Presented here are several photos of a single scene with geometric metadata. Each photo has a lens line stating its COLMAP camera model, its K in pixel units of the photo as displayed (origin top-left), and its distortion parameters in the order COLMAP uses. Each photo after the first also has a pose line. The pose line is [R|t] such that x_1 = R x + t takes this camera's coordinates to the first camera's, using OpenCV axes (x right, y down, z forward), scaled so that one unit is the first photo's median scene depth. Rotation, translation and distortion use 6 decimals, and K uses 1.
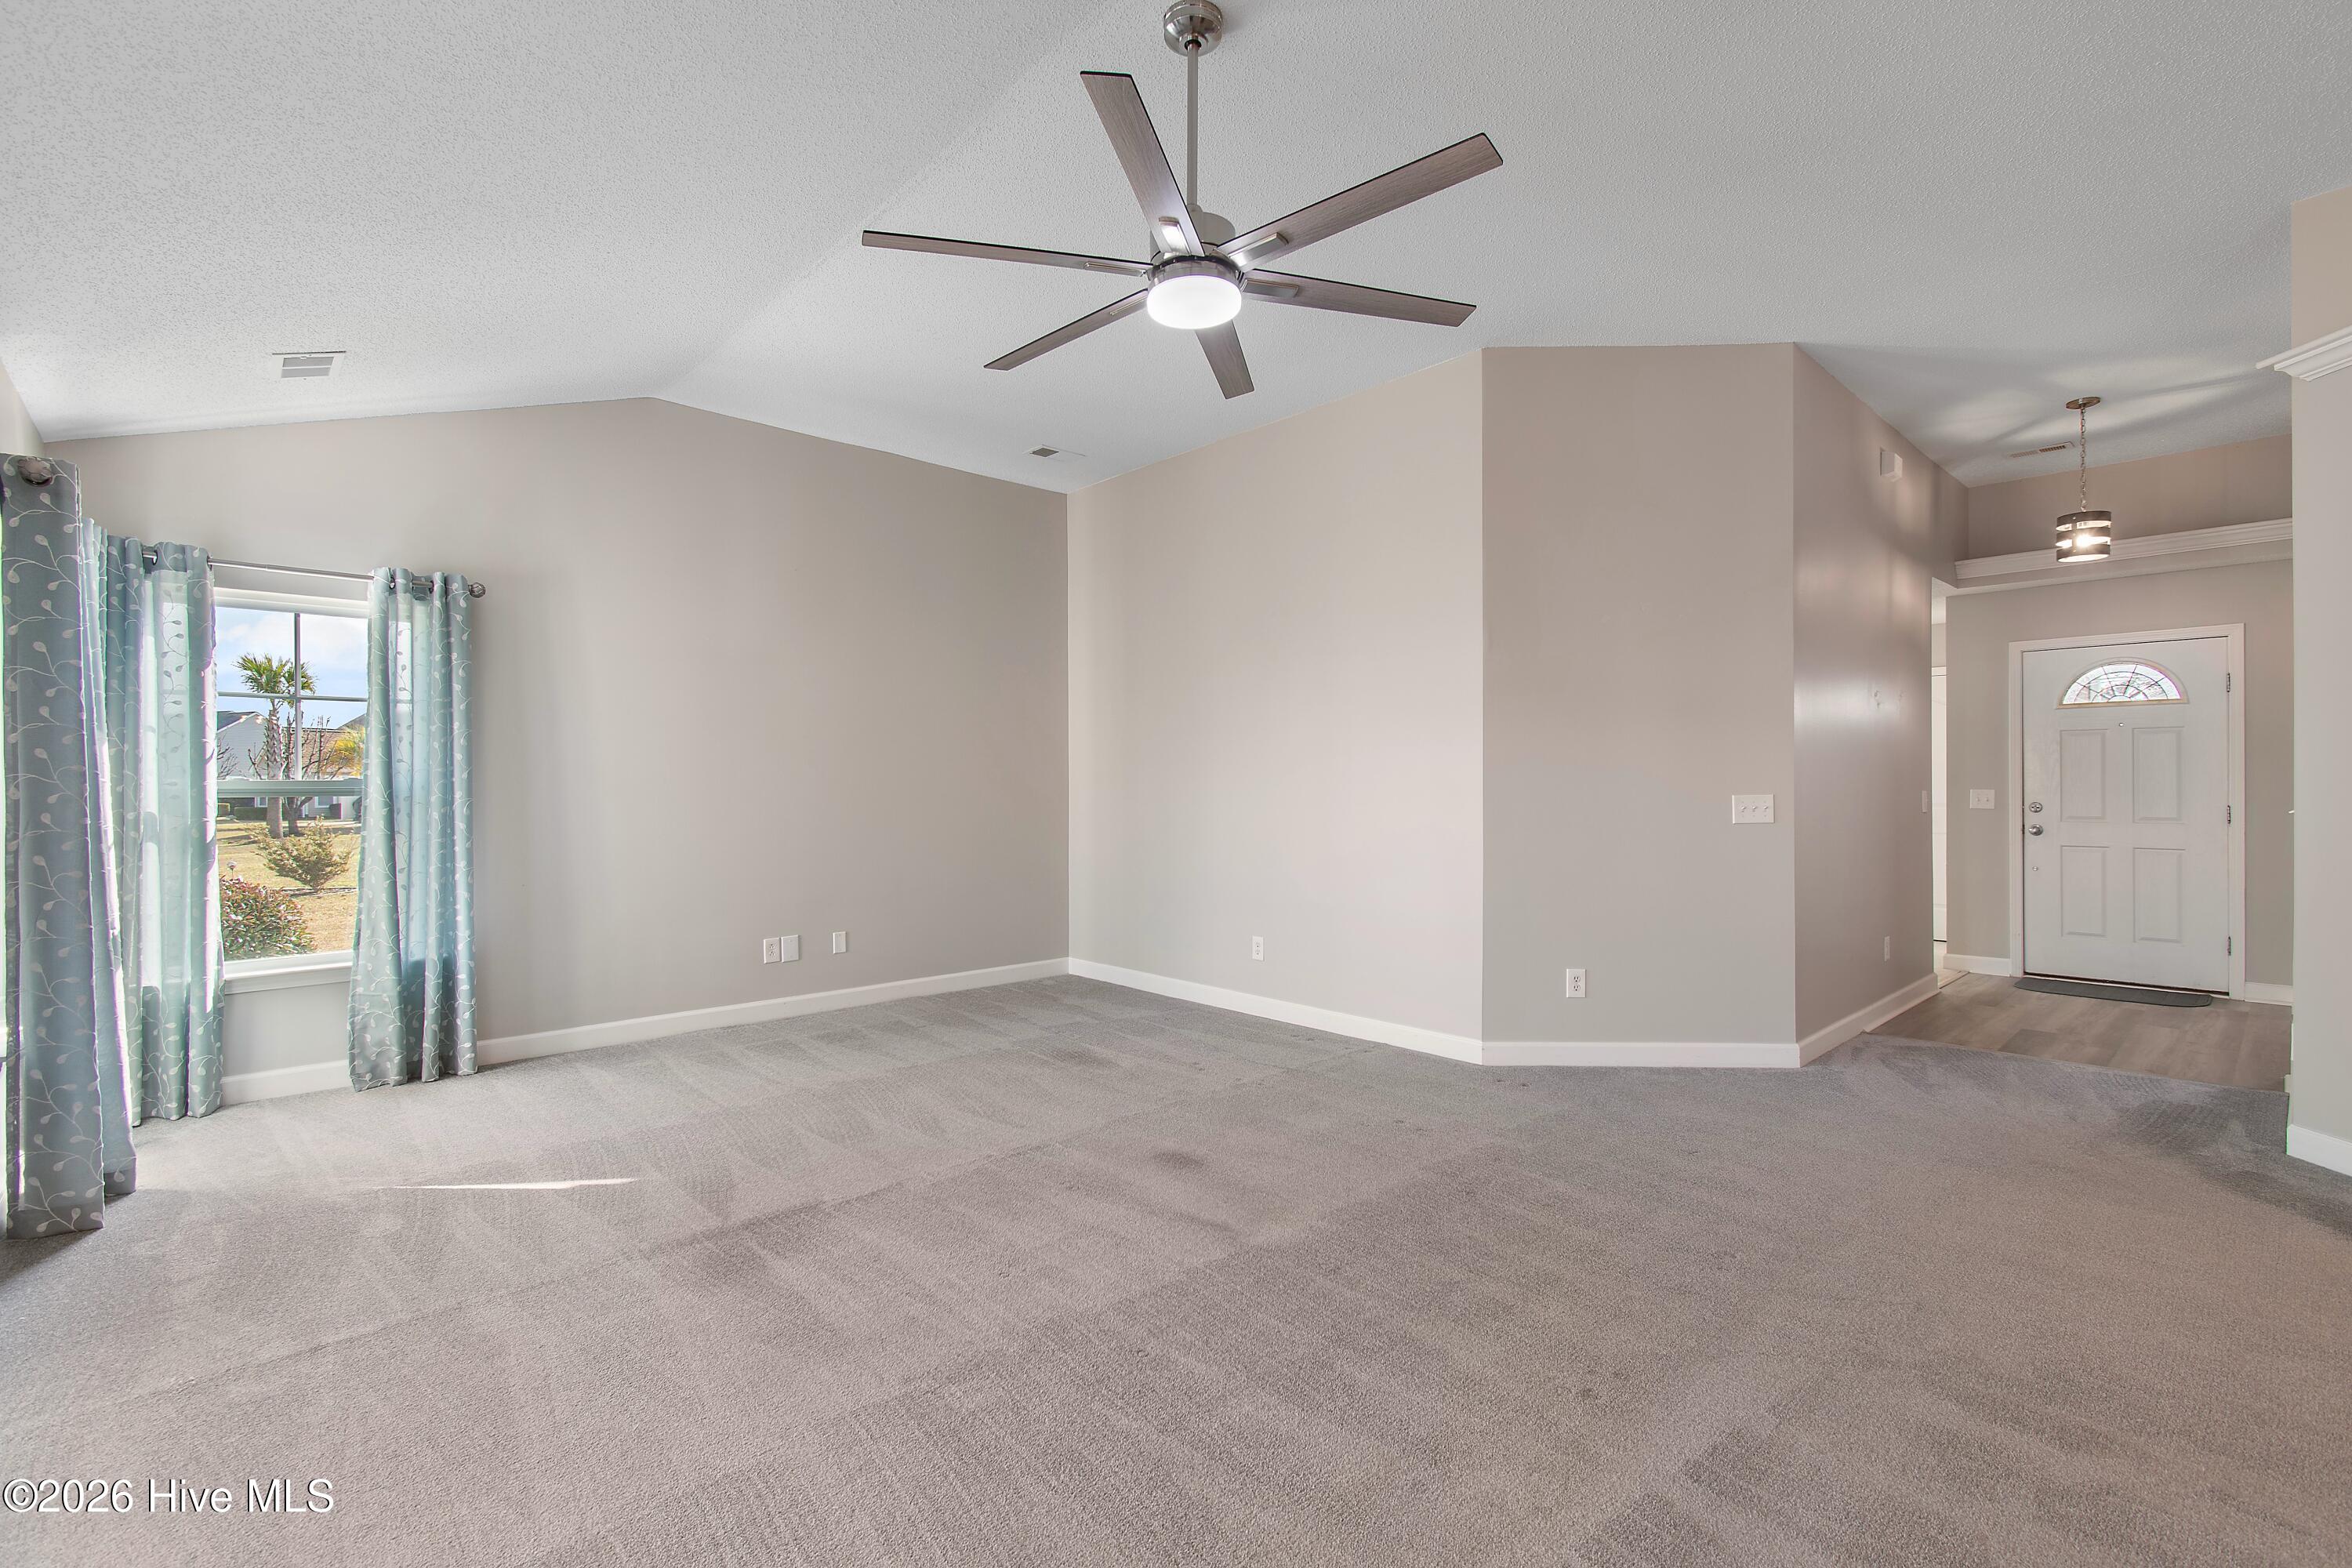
lens RADIAL K [[1035.9, 0, 1187.7], [0, 1035.9, 782.4], [0, 0, 1]] dist [0.007490, -0.003607]
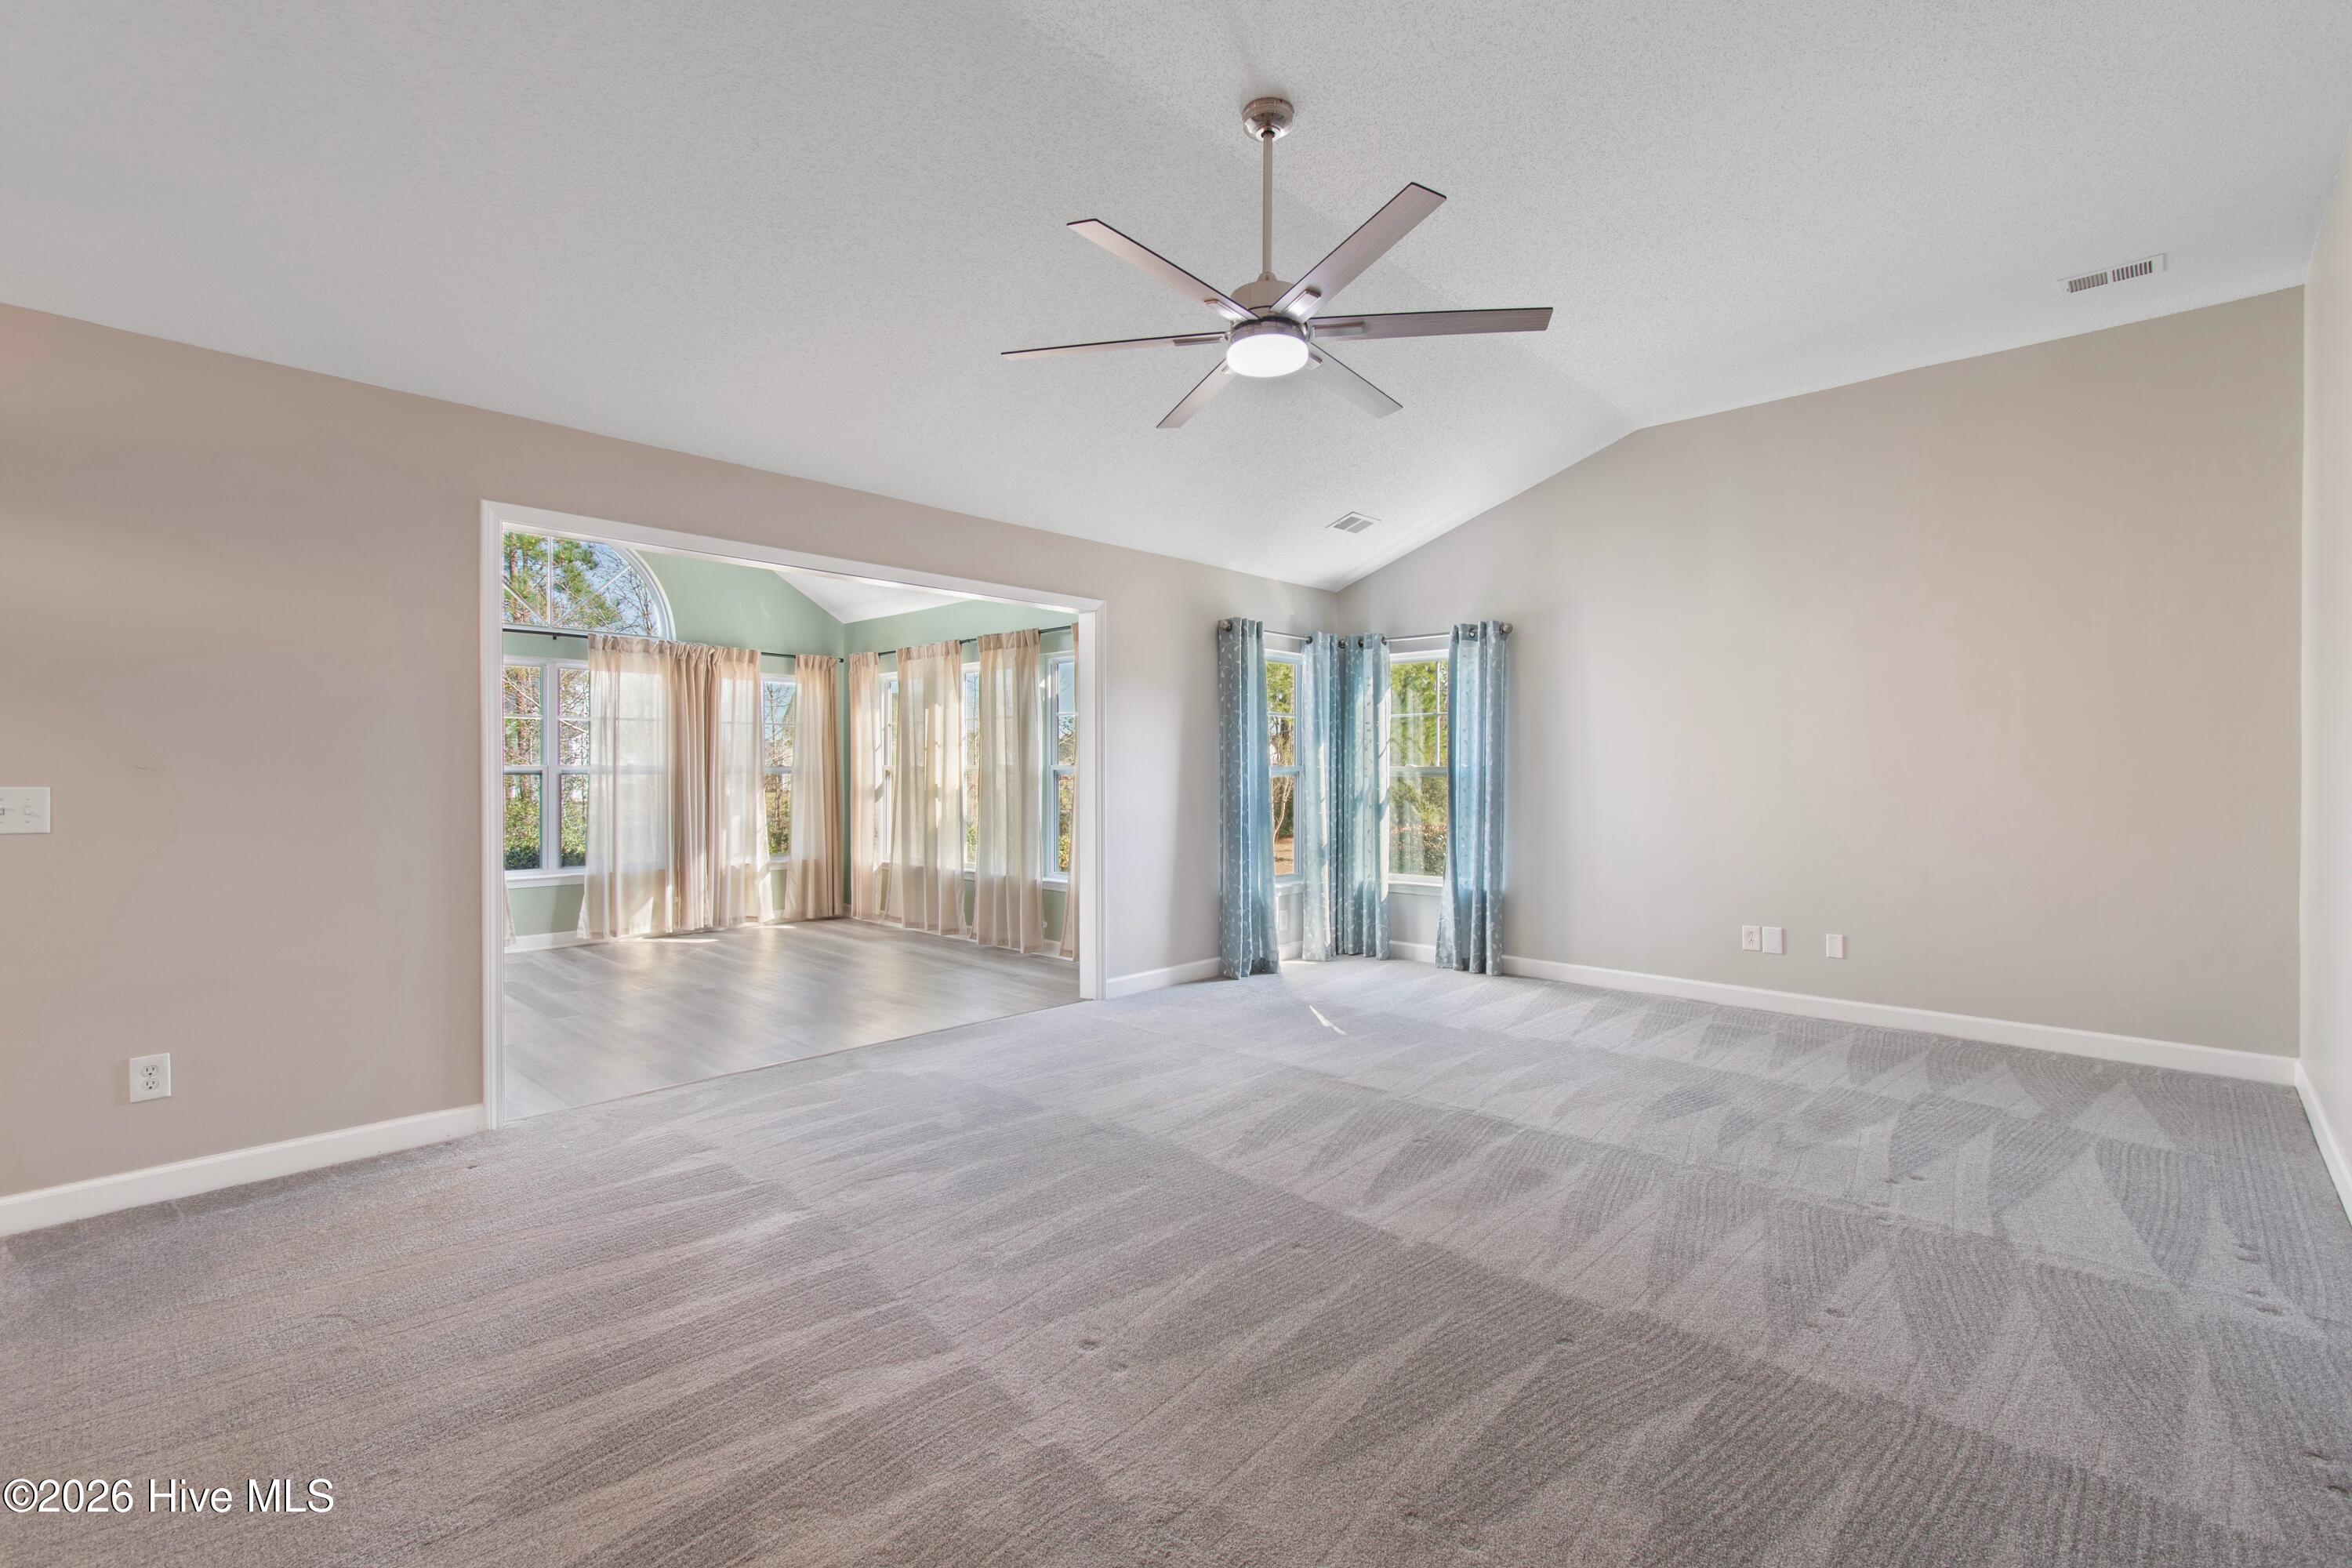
lens RADIAL K [[1035.9, 0, 1163.3], [0, 1035.9, 771.9], [0, 0, 1]] dist [0.007490, -0.003607]
pose [[0.058527, 0.003442, -0.998280, 0.685999], [0.000242, 0.999994, 0.003462, 0.000718], [0.998286, -0.000444, 0.058525, 0.480794]]
